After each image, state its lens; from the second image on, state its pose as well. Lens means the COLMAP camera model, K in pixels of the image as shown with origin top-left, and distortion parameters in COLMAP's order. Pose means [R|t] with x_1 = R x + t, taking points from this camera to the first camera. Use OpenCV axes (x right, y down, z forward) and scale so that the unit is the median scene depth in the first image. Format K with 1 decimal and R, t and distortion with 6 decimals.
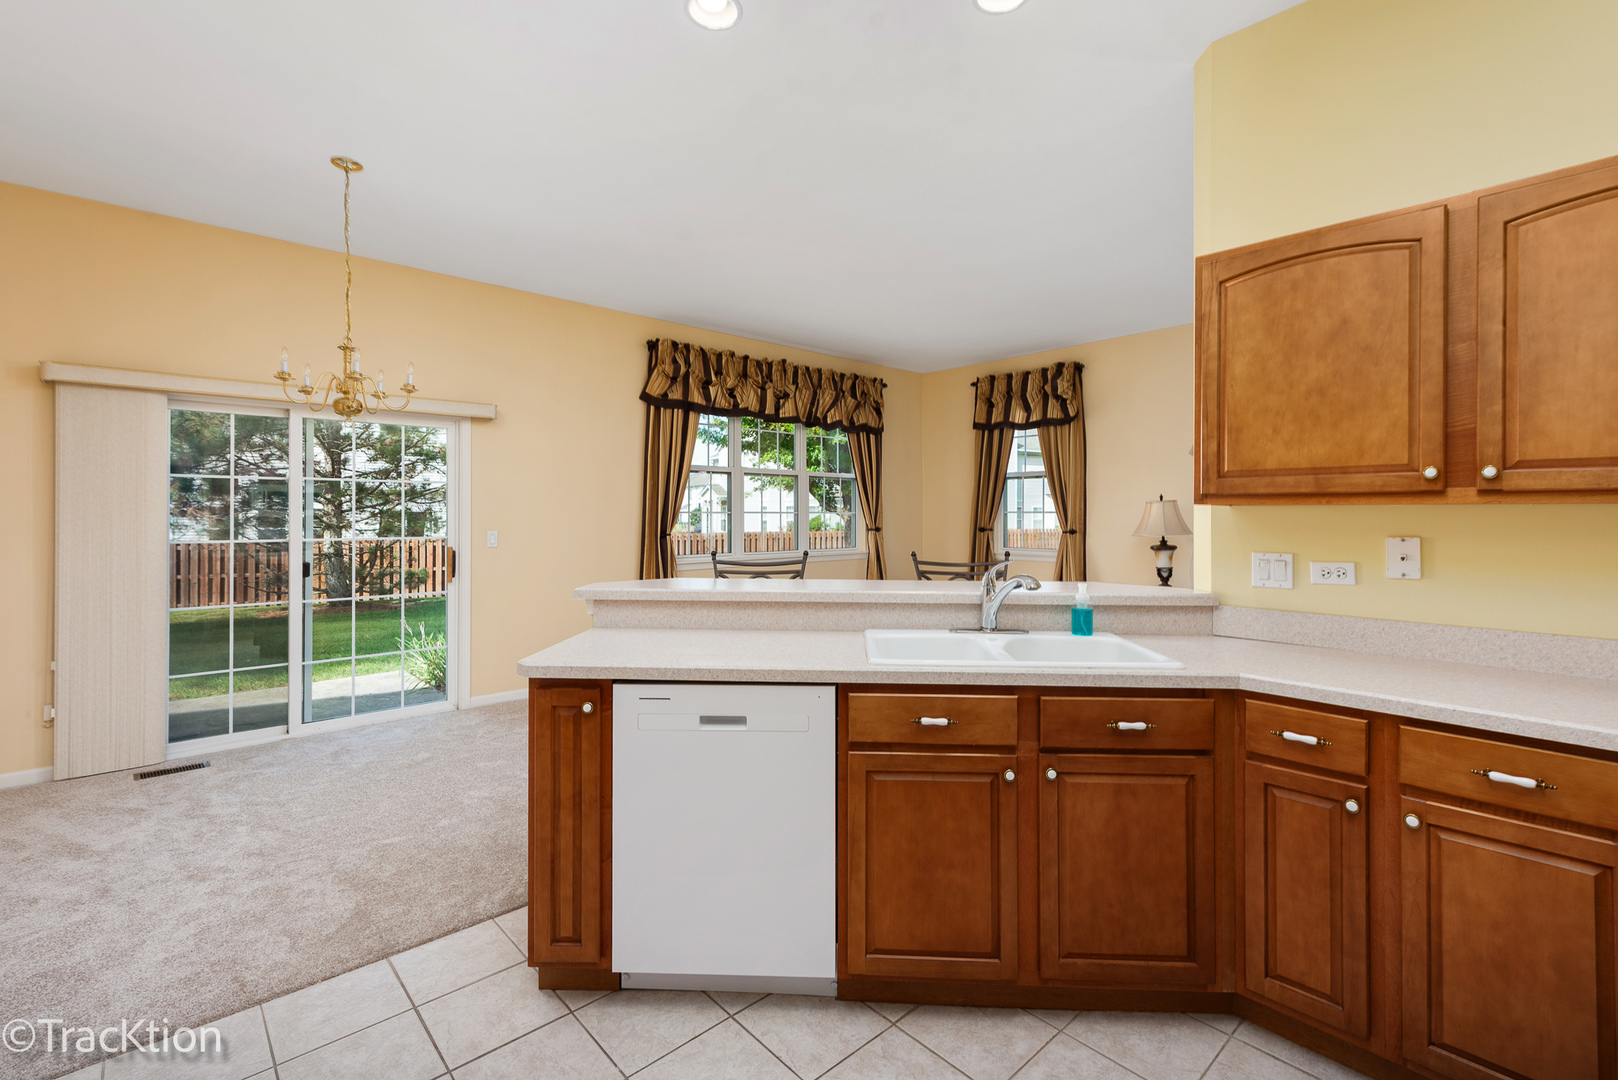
lens RADIAL K [[720.6, 0, 812.5], [0, 720.6, 517.7], [0, 0, 1]] dist [0.002737, 0.000753]
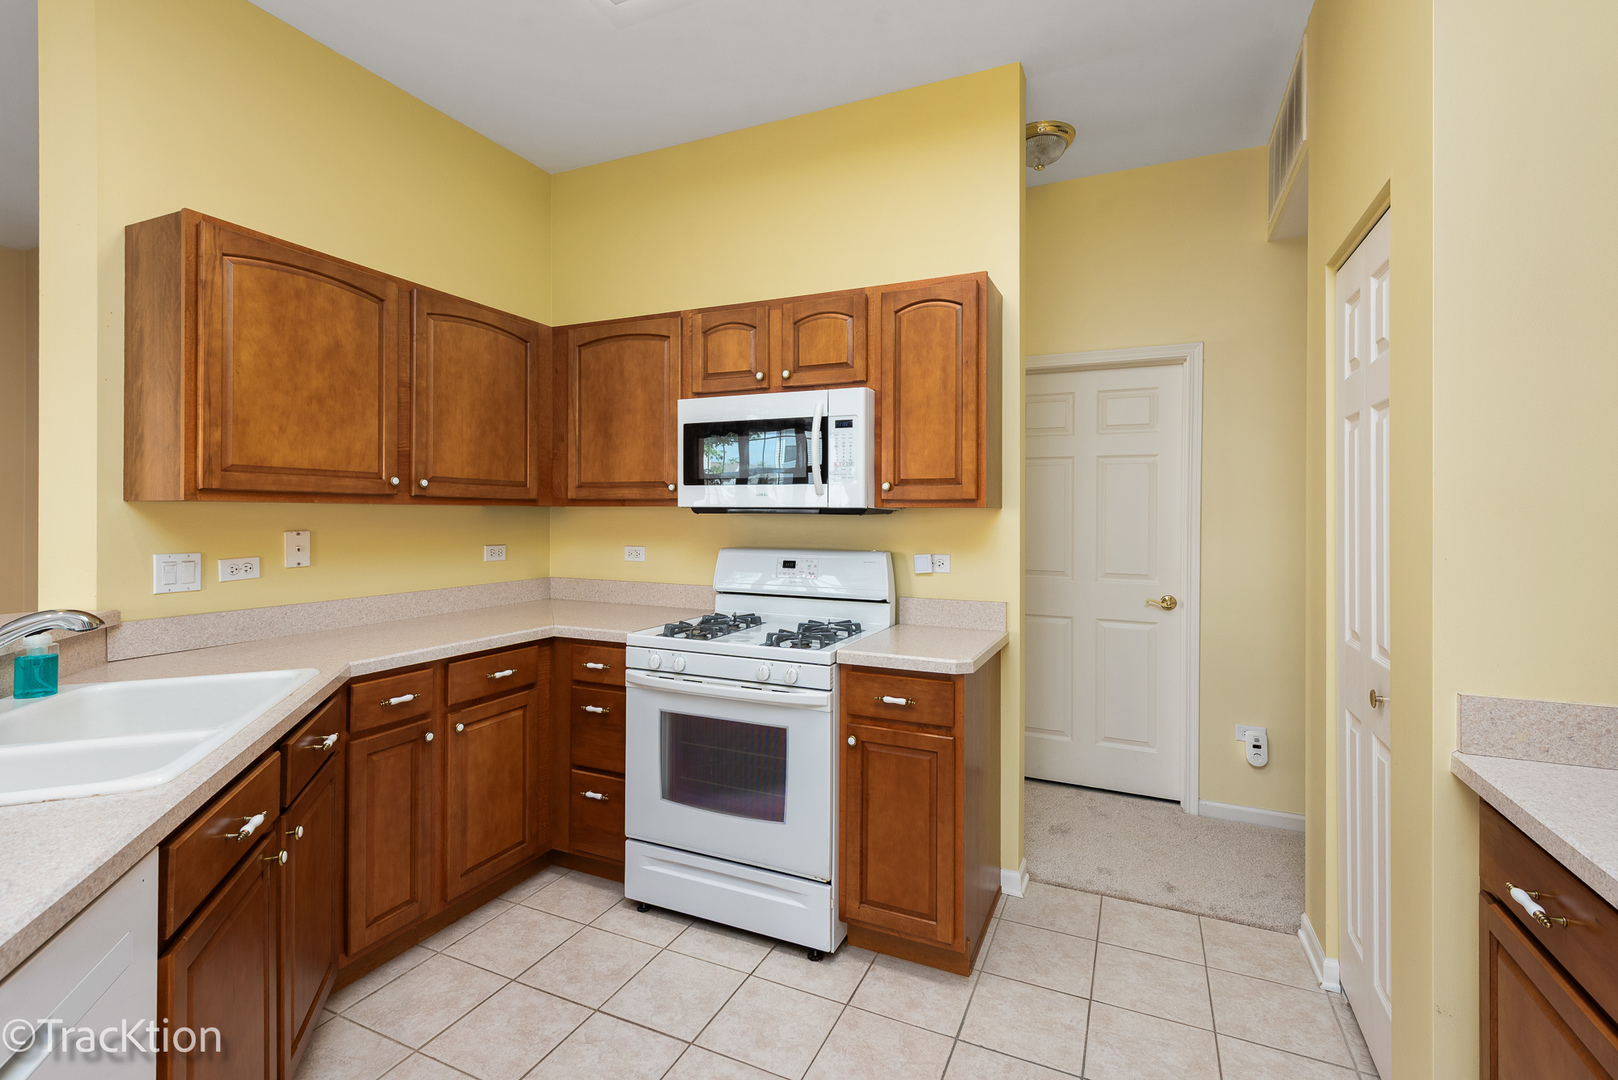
lens RADIAL K [[720.6, 0, 812.5], [0, 720.6, 517.7], [0, 0, 1]] dist [0.002737, 0.000753]
pose [[-0.393727, -0.009335, 0.919180, -0.603674], [-0.003053, 0.999956, 0.008847, -0.008081], [-0.919222, 0.000677, -0.393739, 0.738393]]
